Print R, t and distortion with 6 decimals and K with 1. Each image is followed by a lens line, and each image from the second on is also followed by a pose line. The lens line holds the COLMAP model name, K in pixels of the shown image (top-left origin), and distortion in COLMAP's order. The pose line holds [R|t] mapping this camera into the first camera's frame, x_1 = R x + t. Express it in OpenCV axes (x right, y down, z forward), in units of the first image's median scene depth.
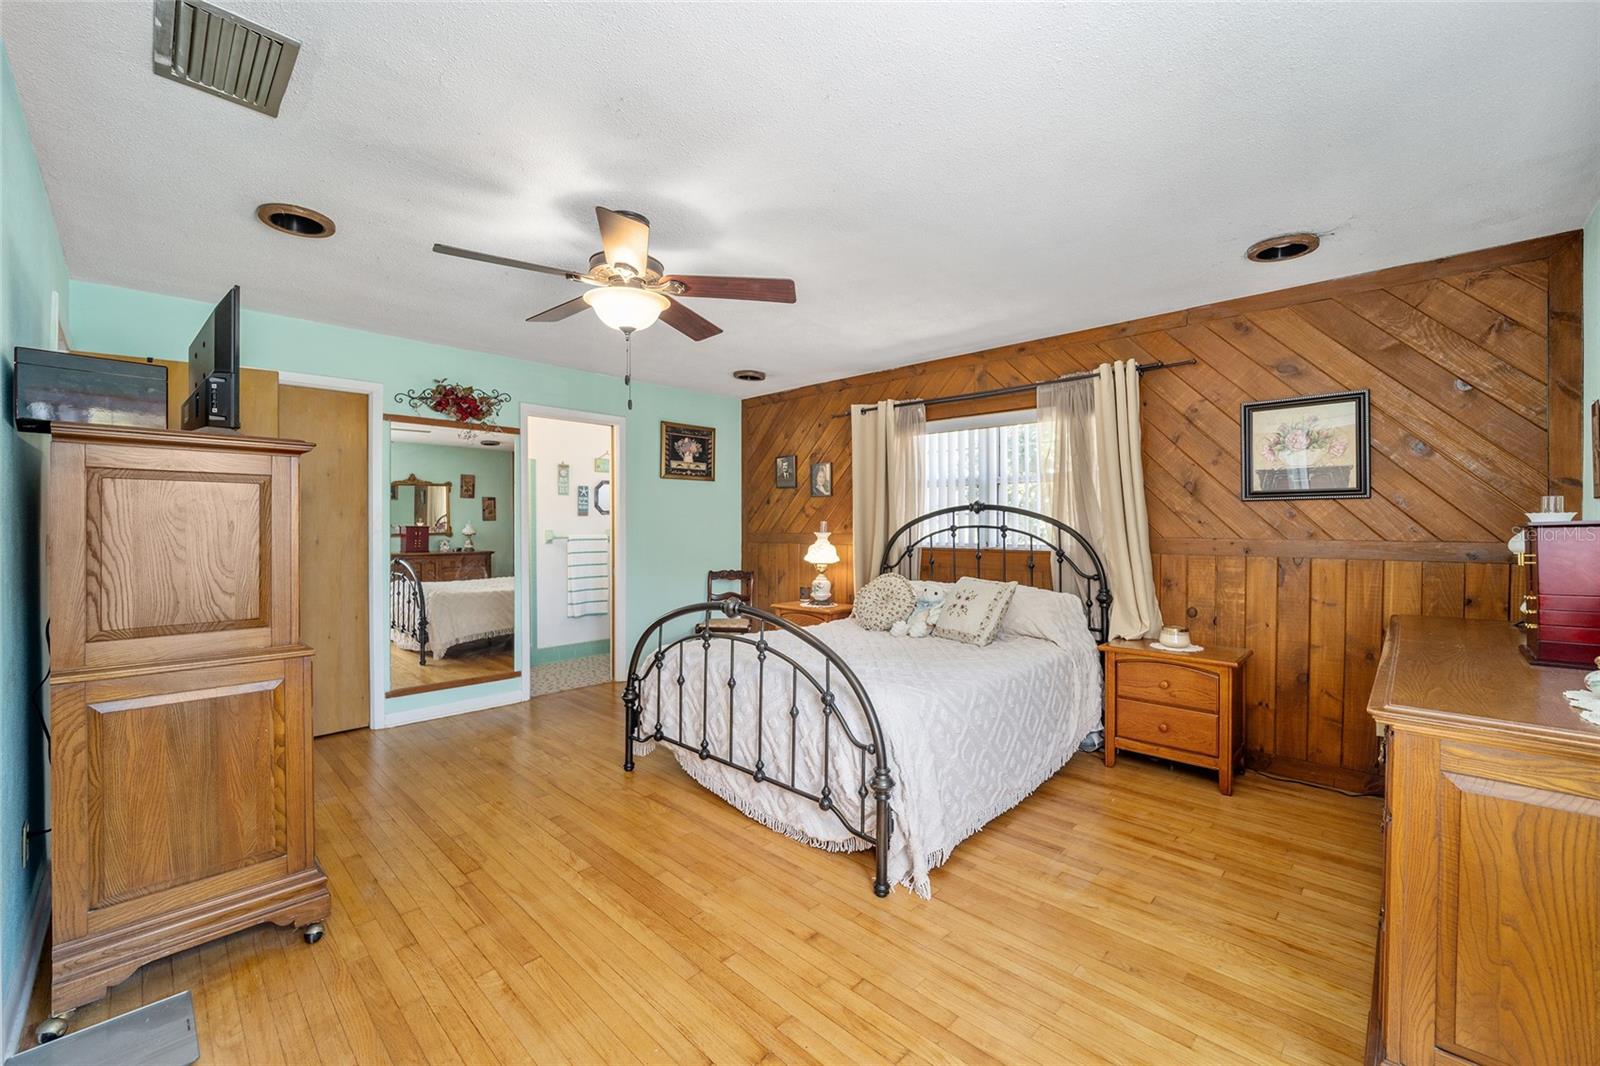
lens RADIAL K [[644.3, 0, 797.1], [0, 644.3, 528.0], [0, 0, 1]] dist [-0.013713, -0.000412]
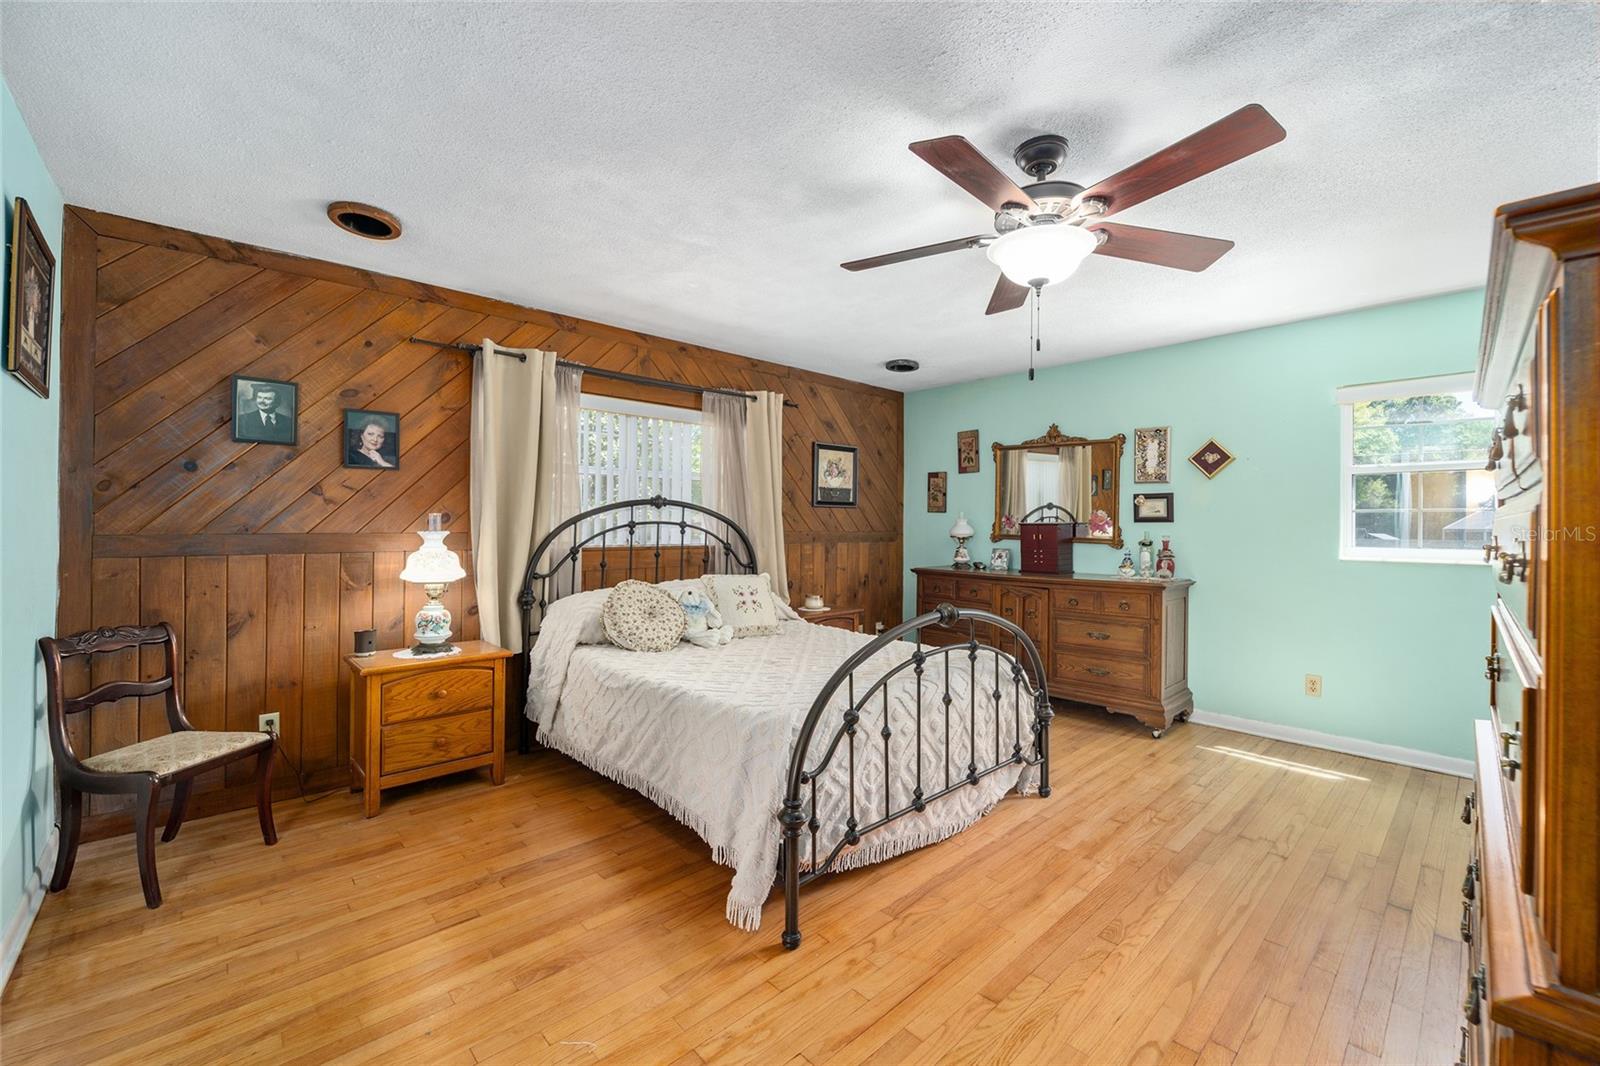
lens RADIAL K [[644.3, 0, 797.1], [0, 644.3, 528.0], [0, 0, 1]] dist [-0.013713, -0.000412]
pose [[0.058067, -0.007530, 0.998284, -0.683150], [-0.003319, 0.999965, 0.007736, -0.002811], [-0.998307, -0.003763, 0.058040, 0.788092]]
